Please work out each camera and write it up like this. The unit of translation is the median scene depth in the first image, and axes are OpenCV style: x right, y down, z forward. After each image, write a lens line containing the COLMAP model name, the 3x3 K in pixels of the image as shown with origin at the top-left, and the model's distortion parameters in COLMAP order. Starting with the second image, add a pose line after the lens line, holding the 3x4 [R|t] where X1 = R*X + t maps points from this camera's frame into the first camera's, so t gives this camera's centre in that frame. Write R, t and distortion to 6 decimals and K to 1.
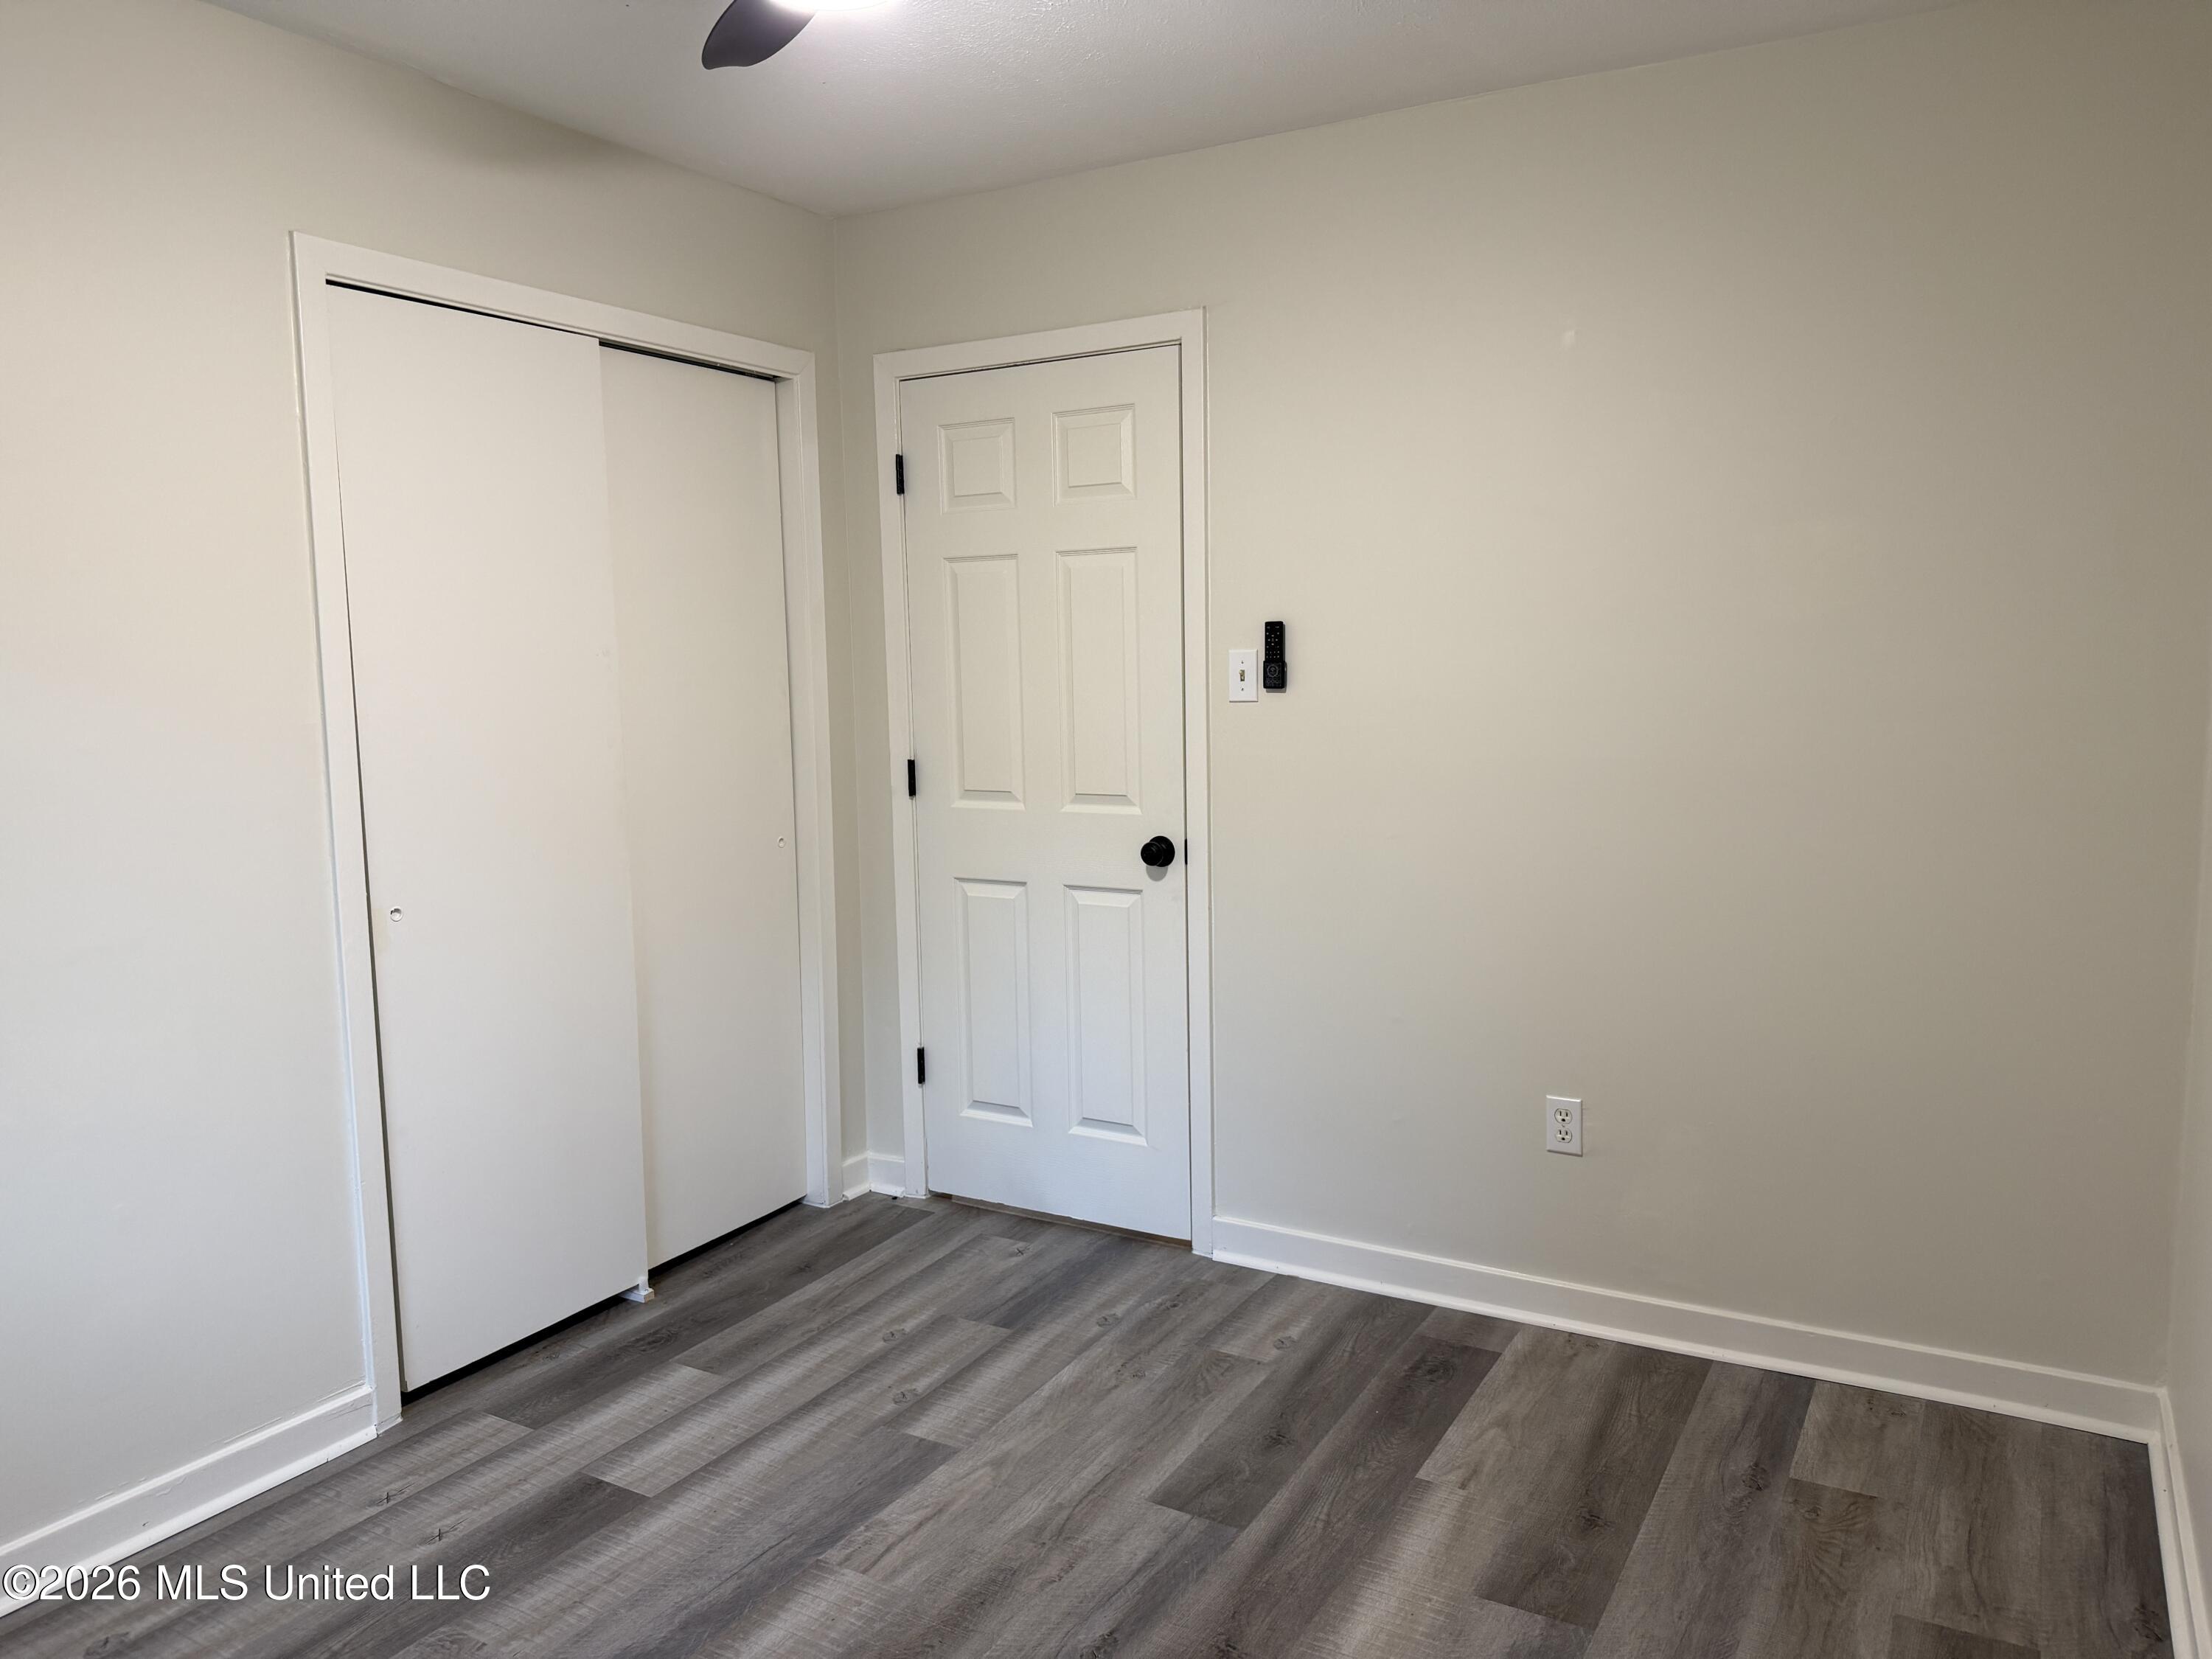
lens RADIAL K [[1546.3, 0, 1103.6], [0, 1546.3, 833.7], [0, 0, 1]] dist [0.075213, -0.168706]
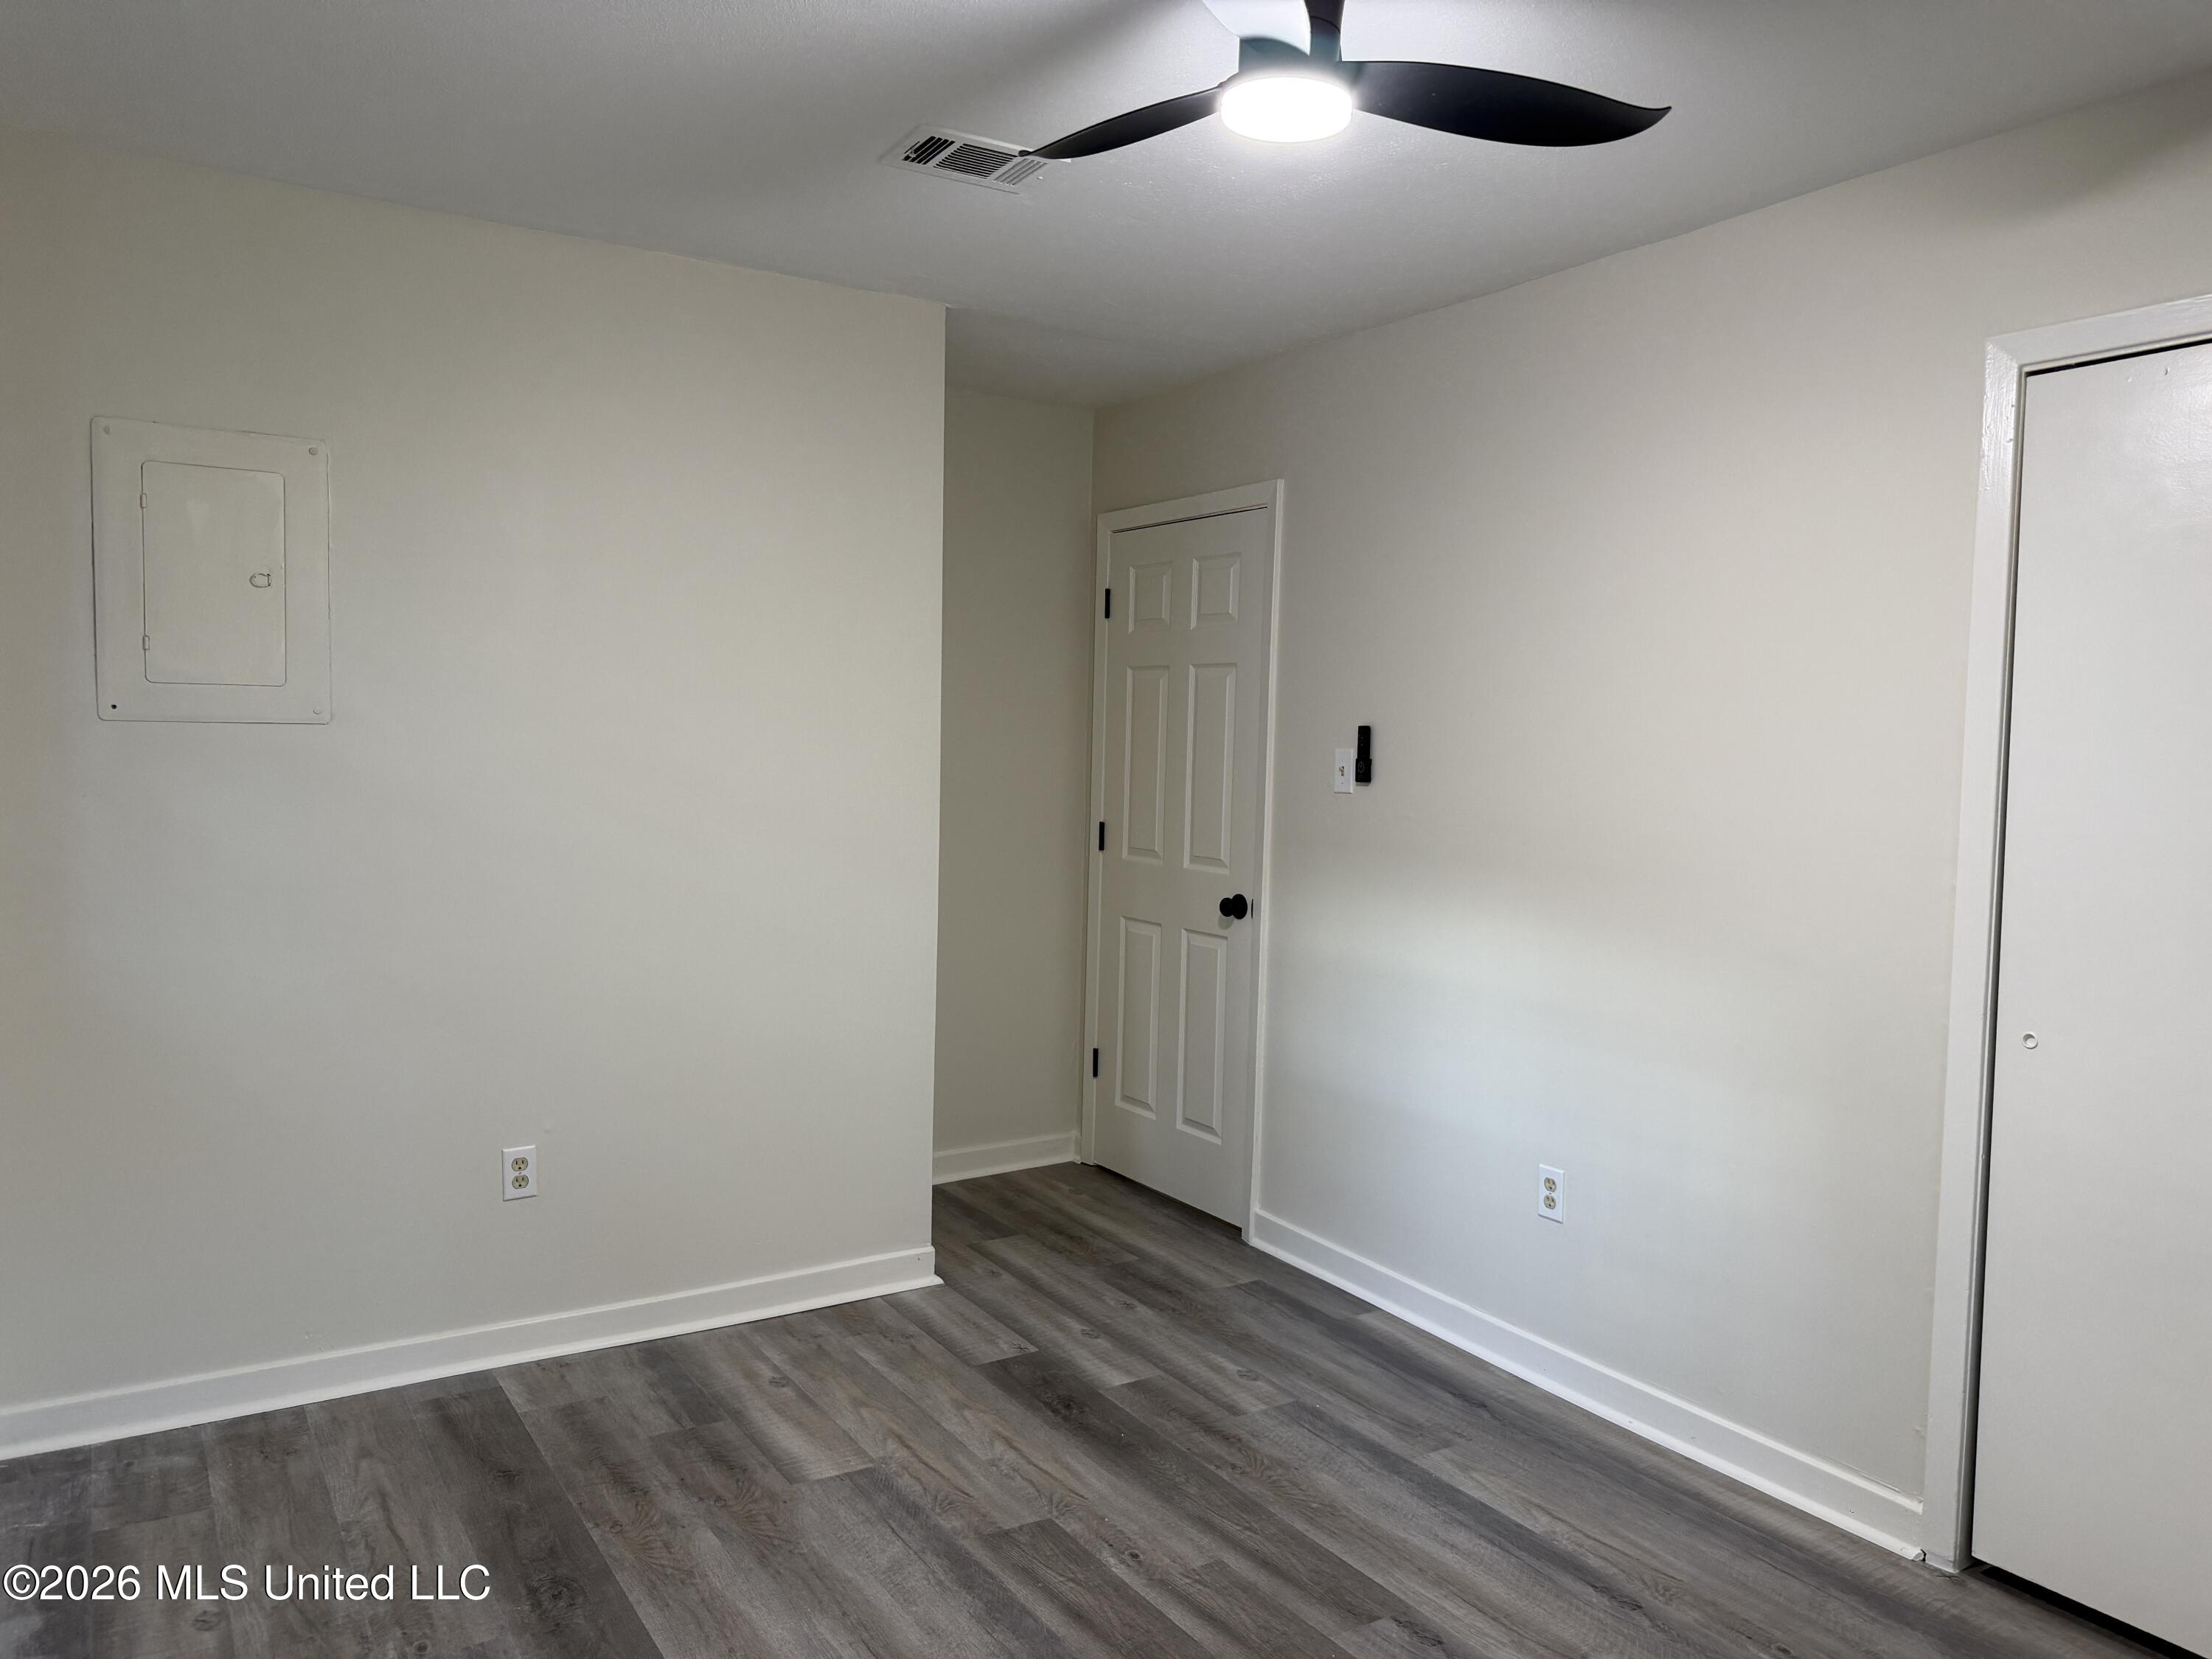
lens RADIAL K [[1546.3, 0, 1103.6], [0, 1546.3, 833.7], [0, 0, 1]] dist [0.075213, -0.168706]
pose [[0.894159, 0.069208, -0.442368, 0.464627], [-0.091785, 0.995333, -0.029806, 0.000493], [0.438241, 0.067254, 0.896338, -0.158309]]
